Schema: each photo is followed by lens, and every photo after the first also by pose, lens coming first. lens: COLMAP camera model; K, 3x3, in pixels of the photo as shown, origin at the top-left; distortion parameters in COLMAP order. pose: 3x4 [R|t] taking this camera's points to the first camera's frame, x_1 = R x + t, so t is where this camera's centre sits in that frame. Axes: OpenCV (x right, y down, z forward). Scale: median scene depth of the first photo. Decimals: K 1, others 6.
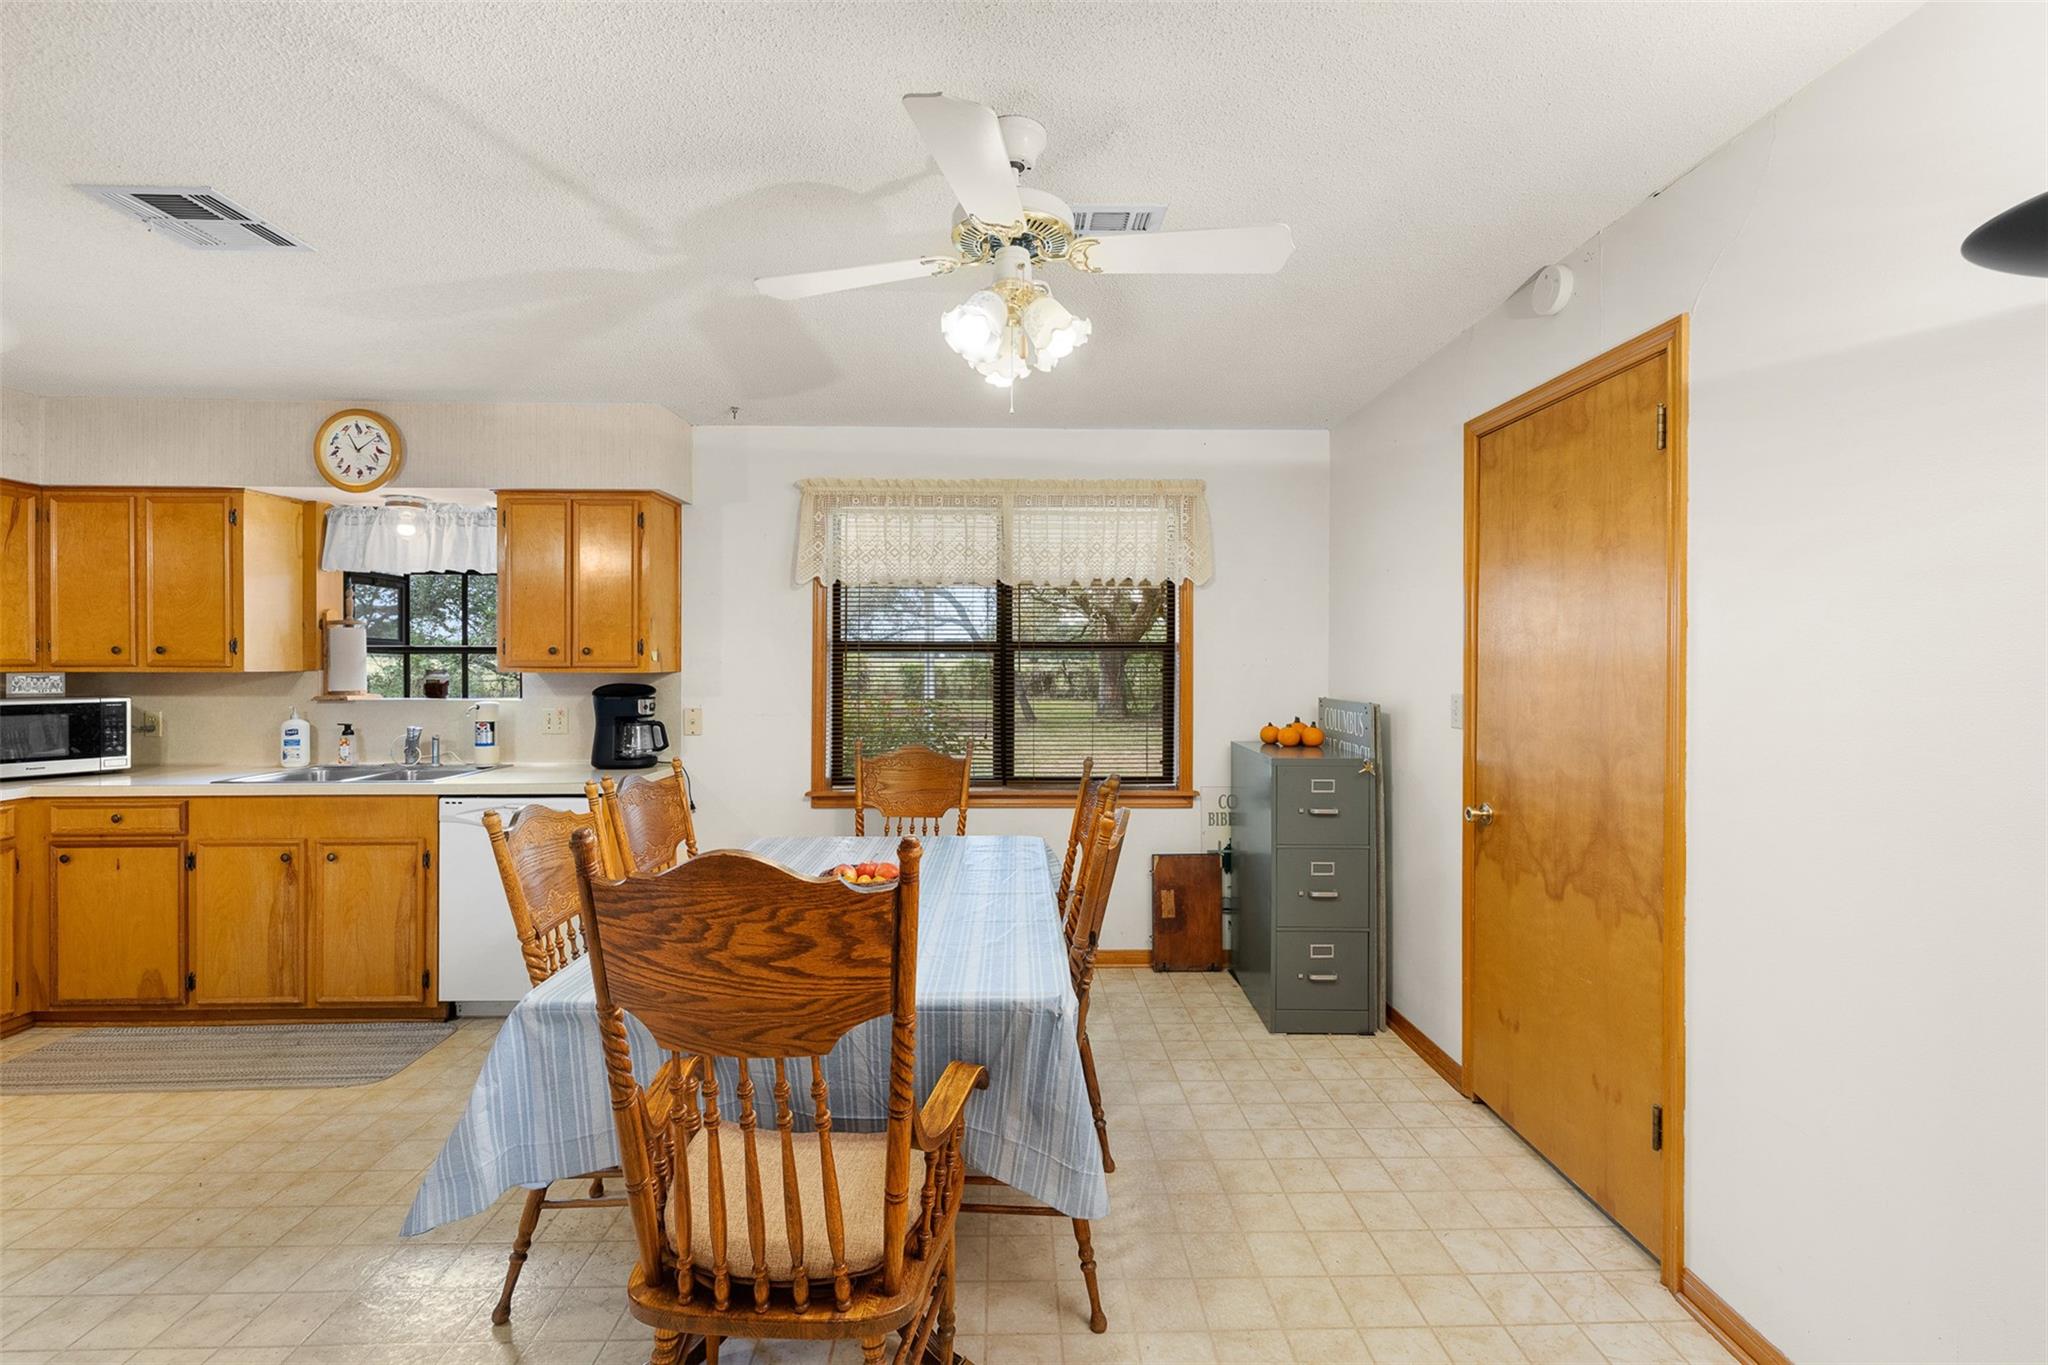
lens RADIAL K [[865.6, 0, 1022.8], [0, 865.6, 662.3], [0, 0, 1]] dist [0.000994, 0.000005]
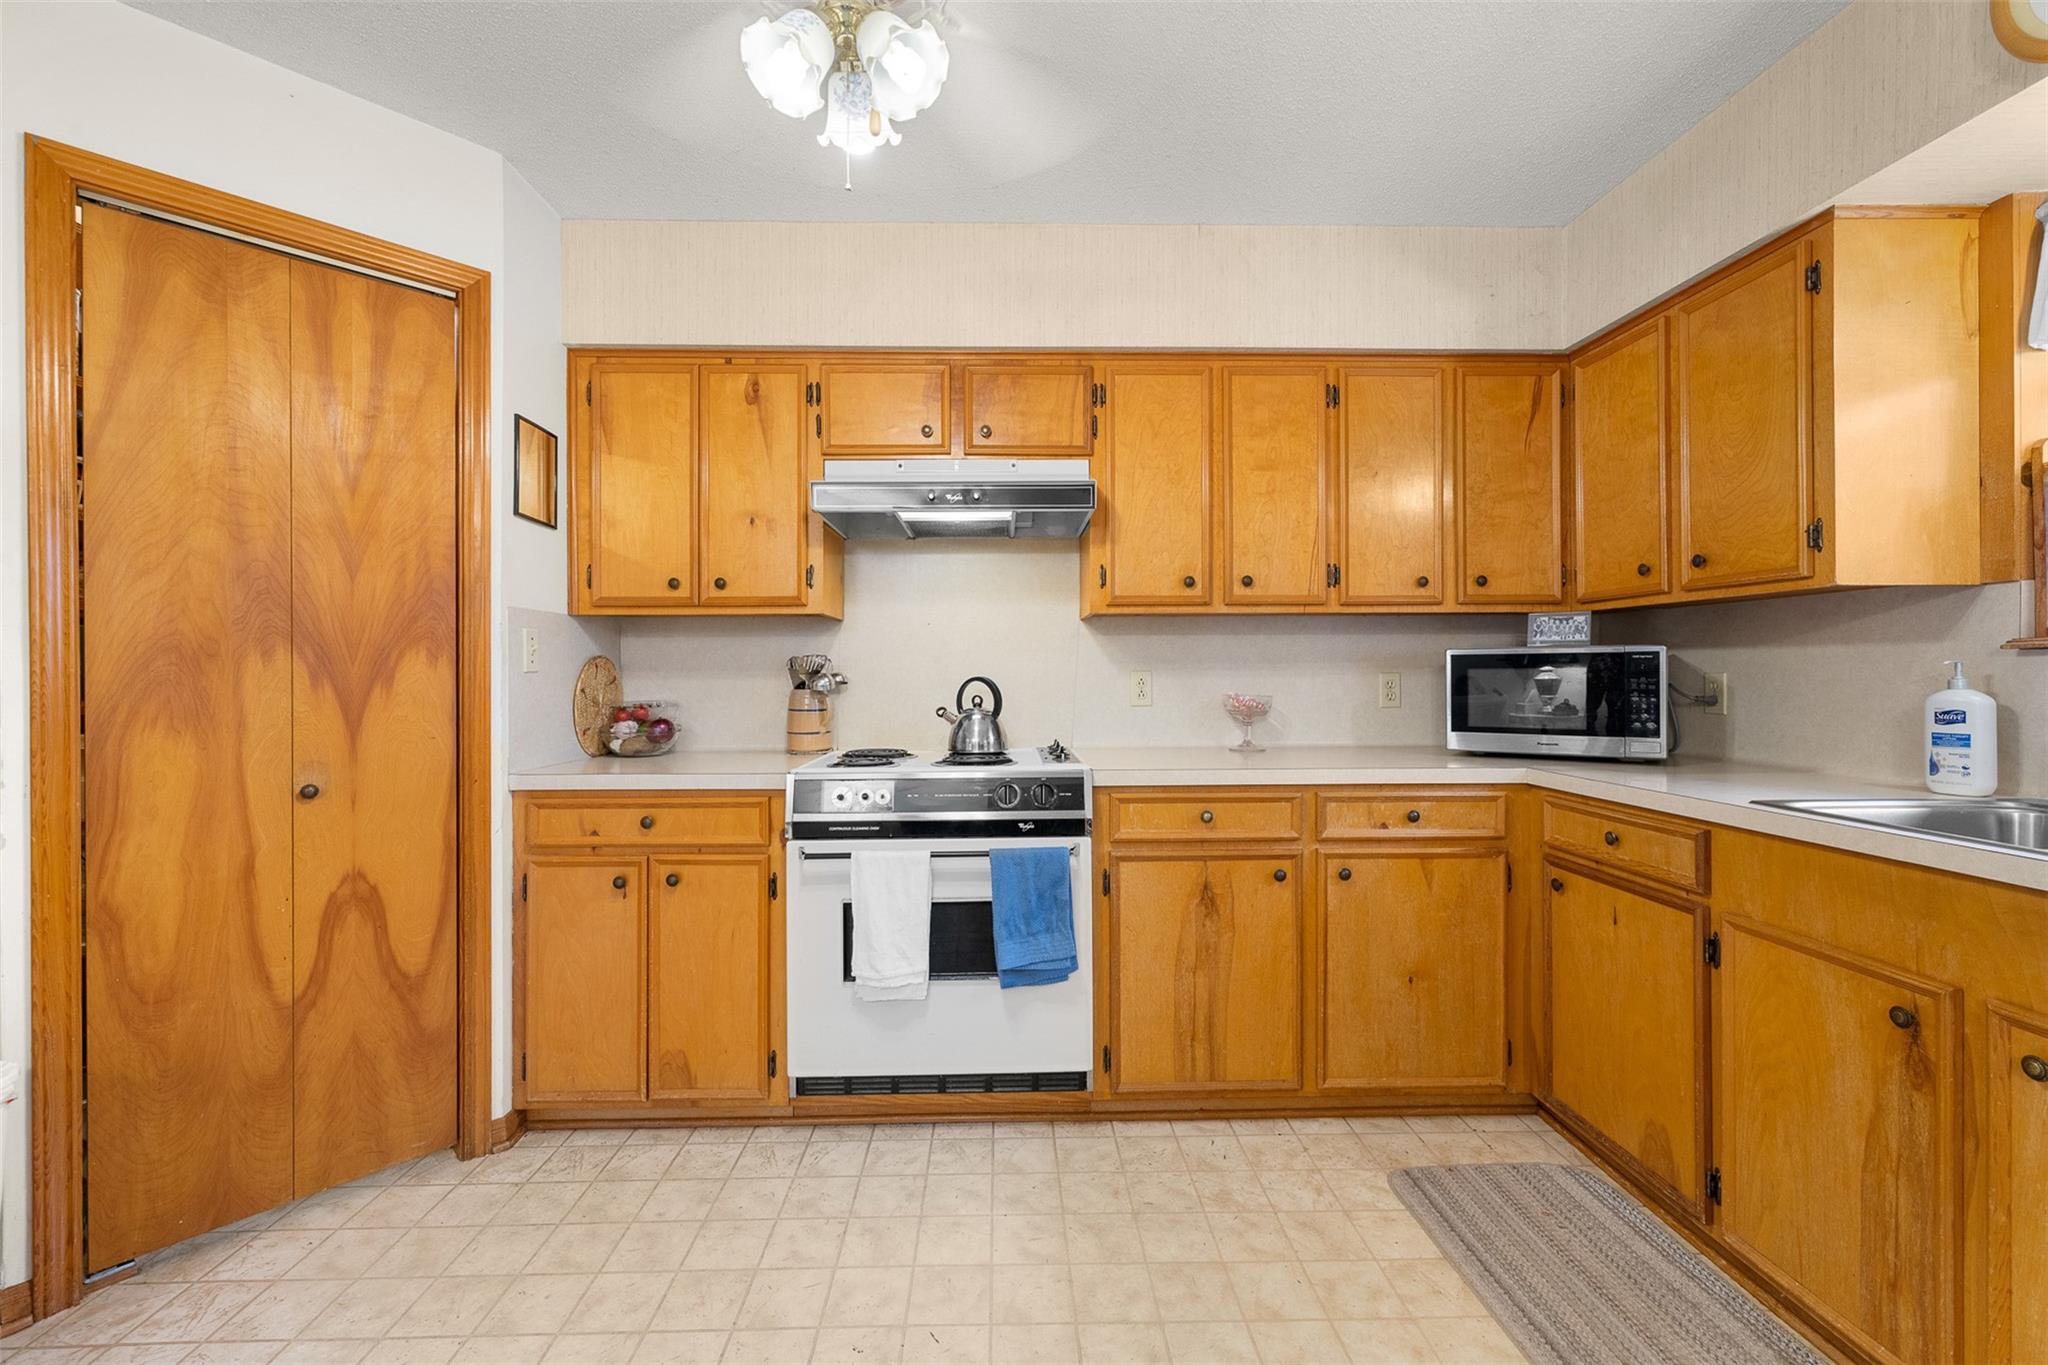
lens RADIAL K [[865.6, 0, 1023.5], [0, 865.6, 668.7], [0, 0, 1]] dist [0.000994, 0.000005]
pose [[0.000026, -0.003514, -0.999994, -0.416131], [0.001654, 0.999992, -0.003514, 0.060312], [0.999999, -0.001654, 0.000032, 0.550034]]
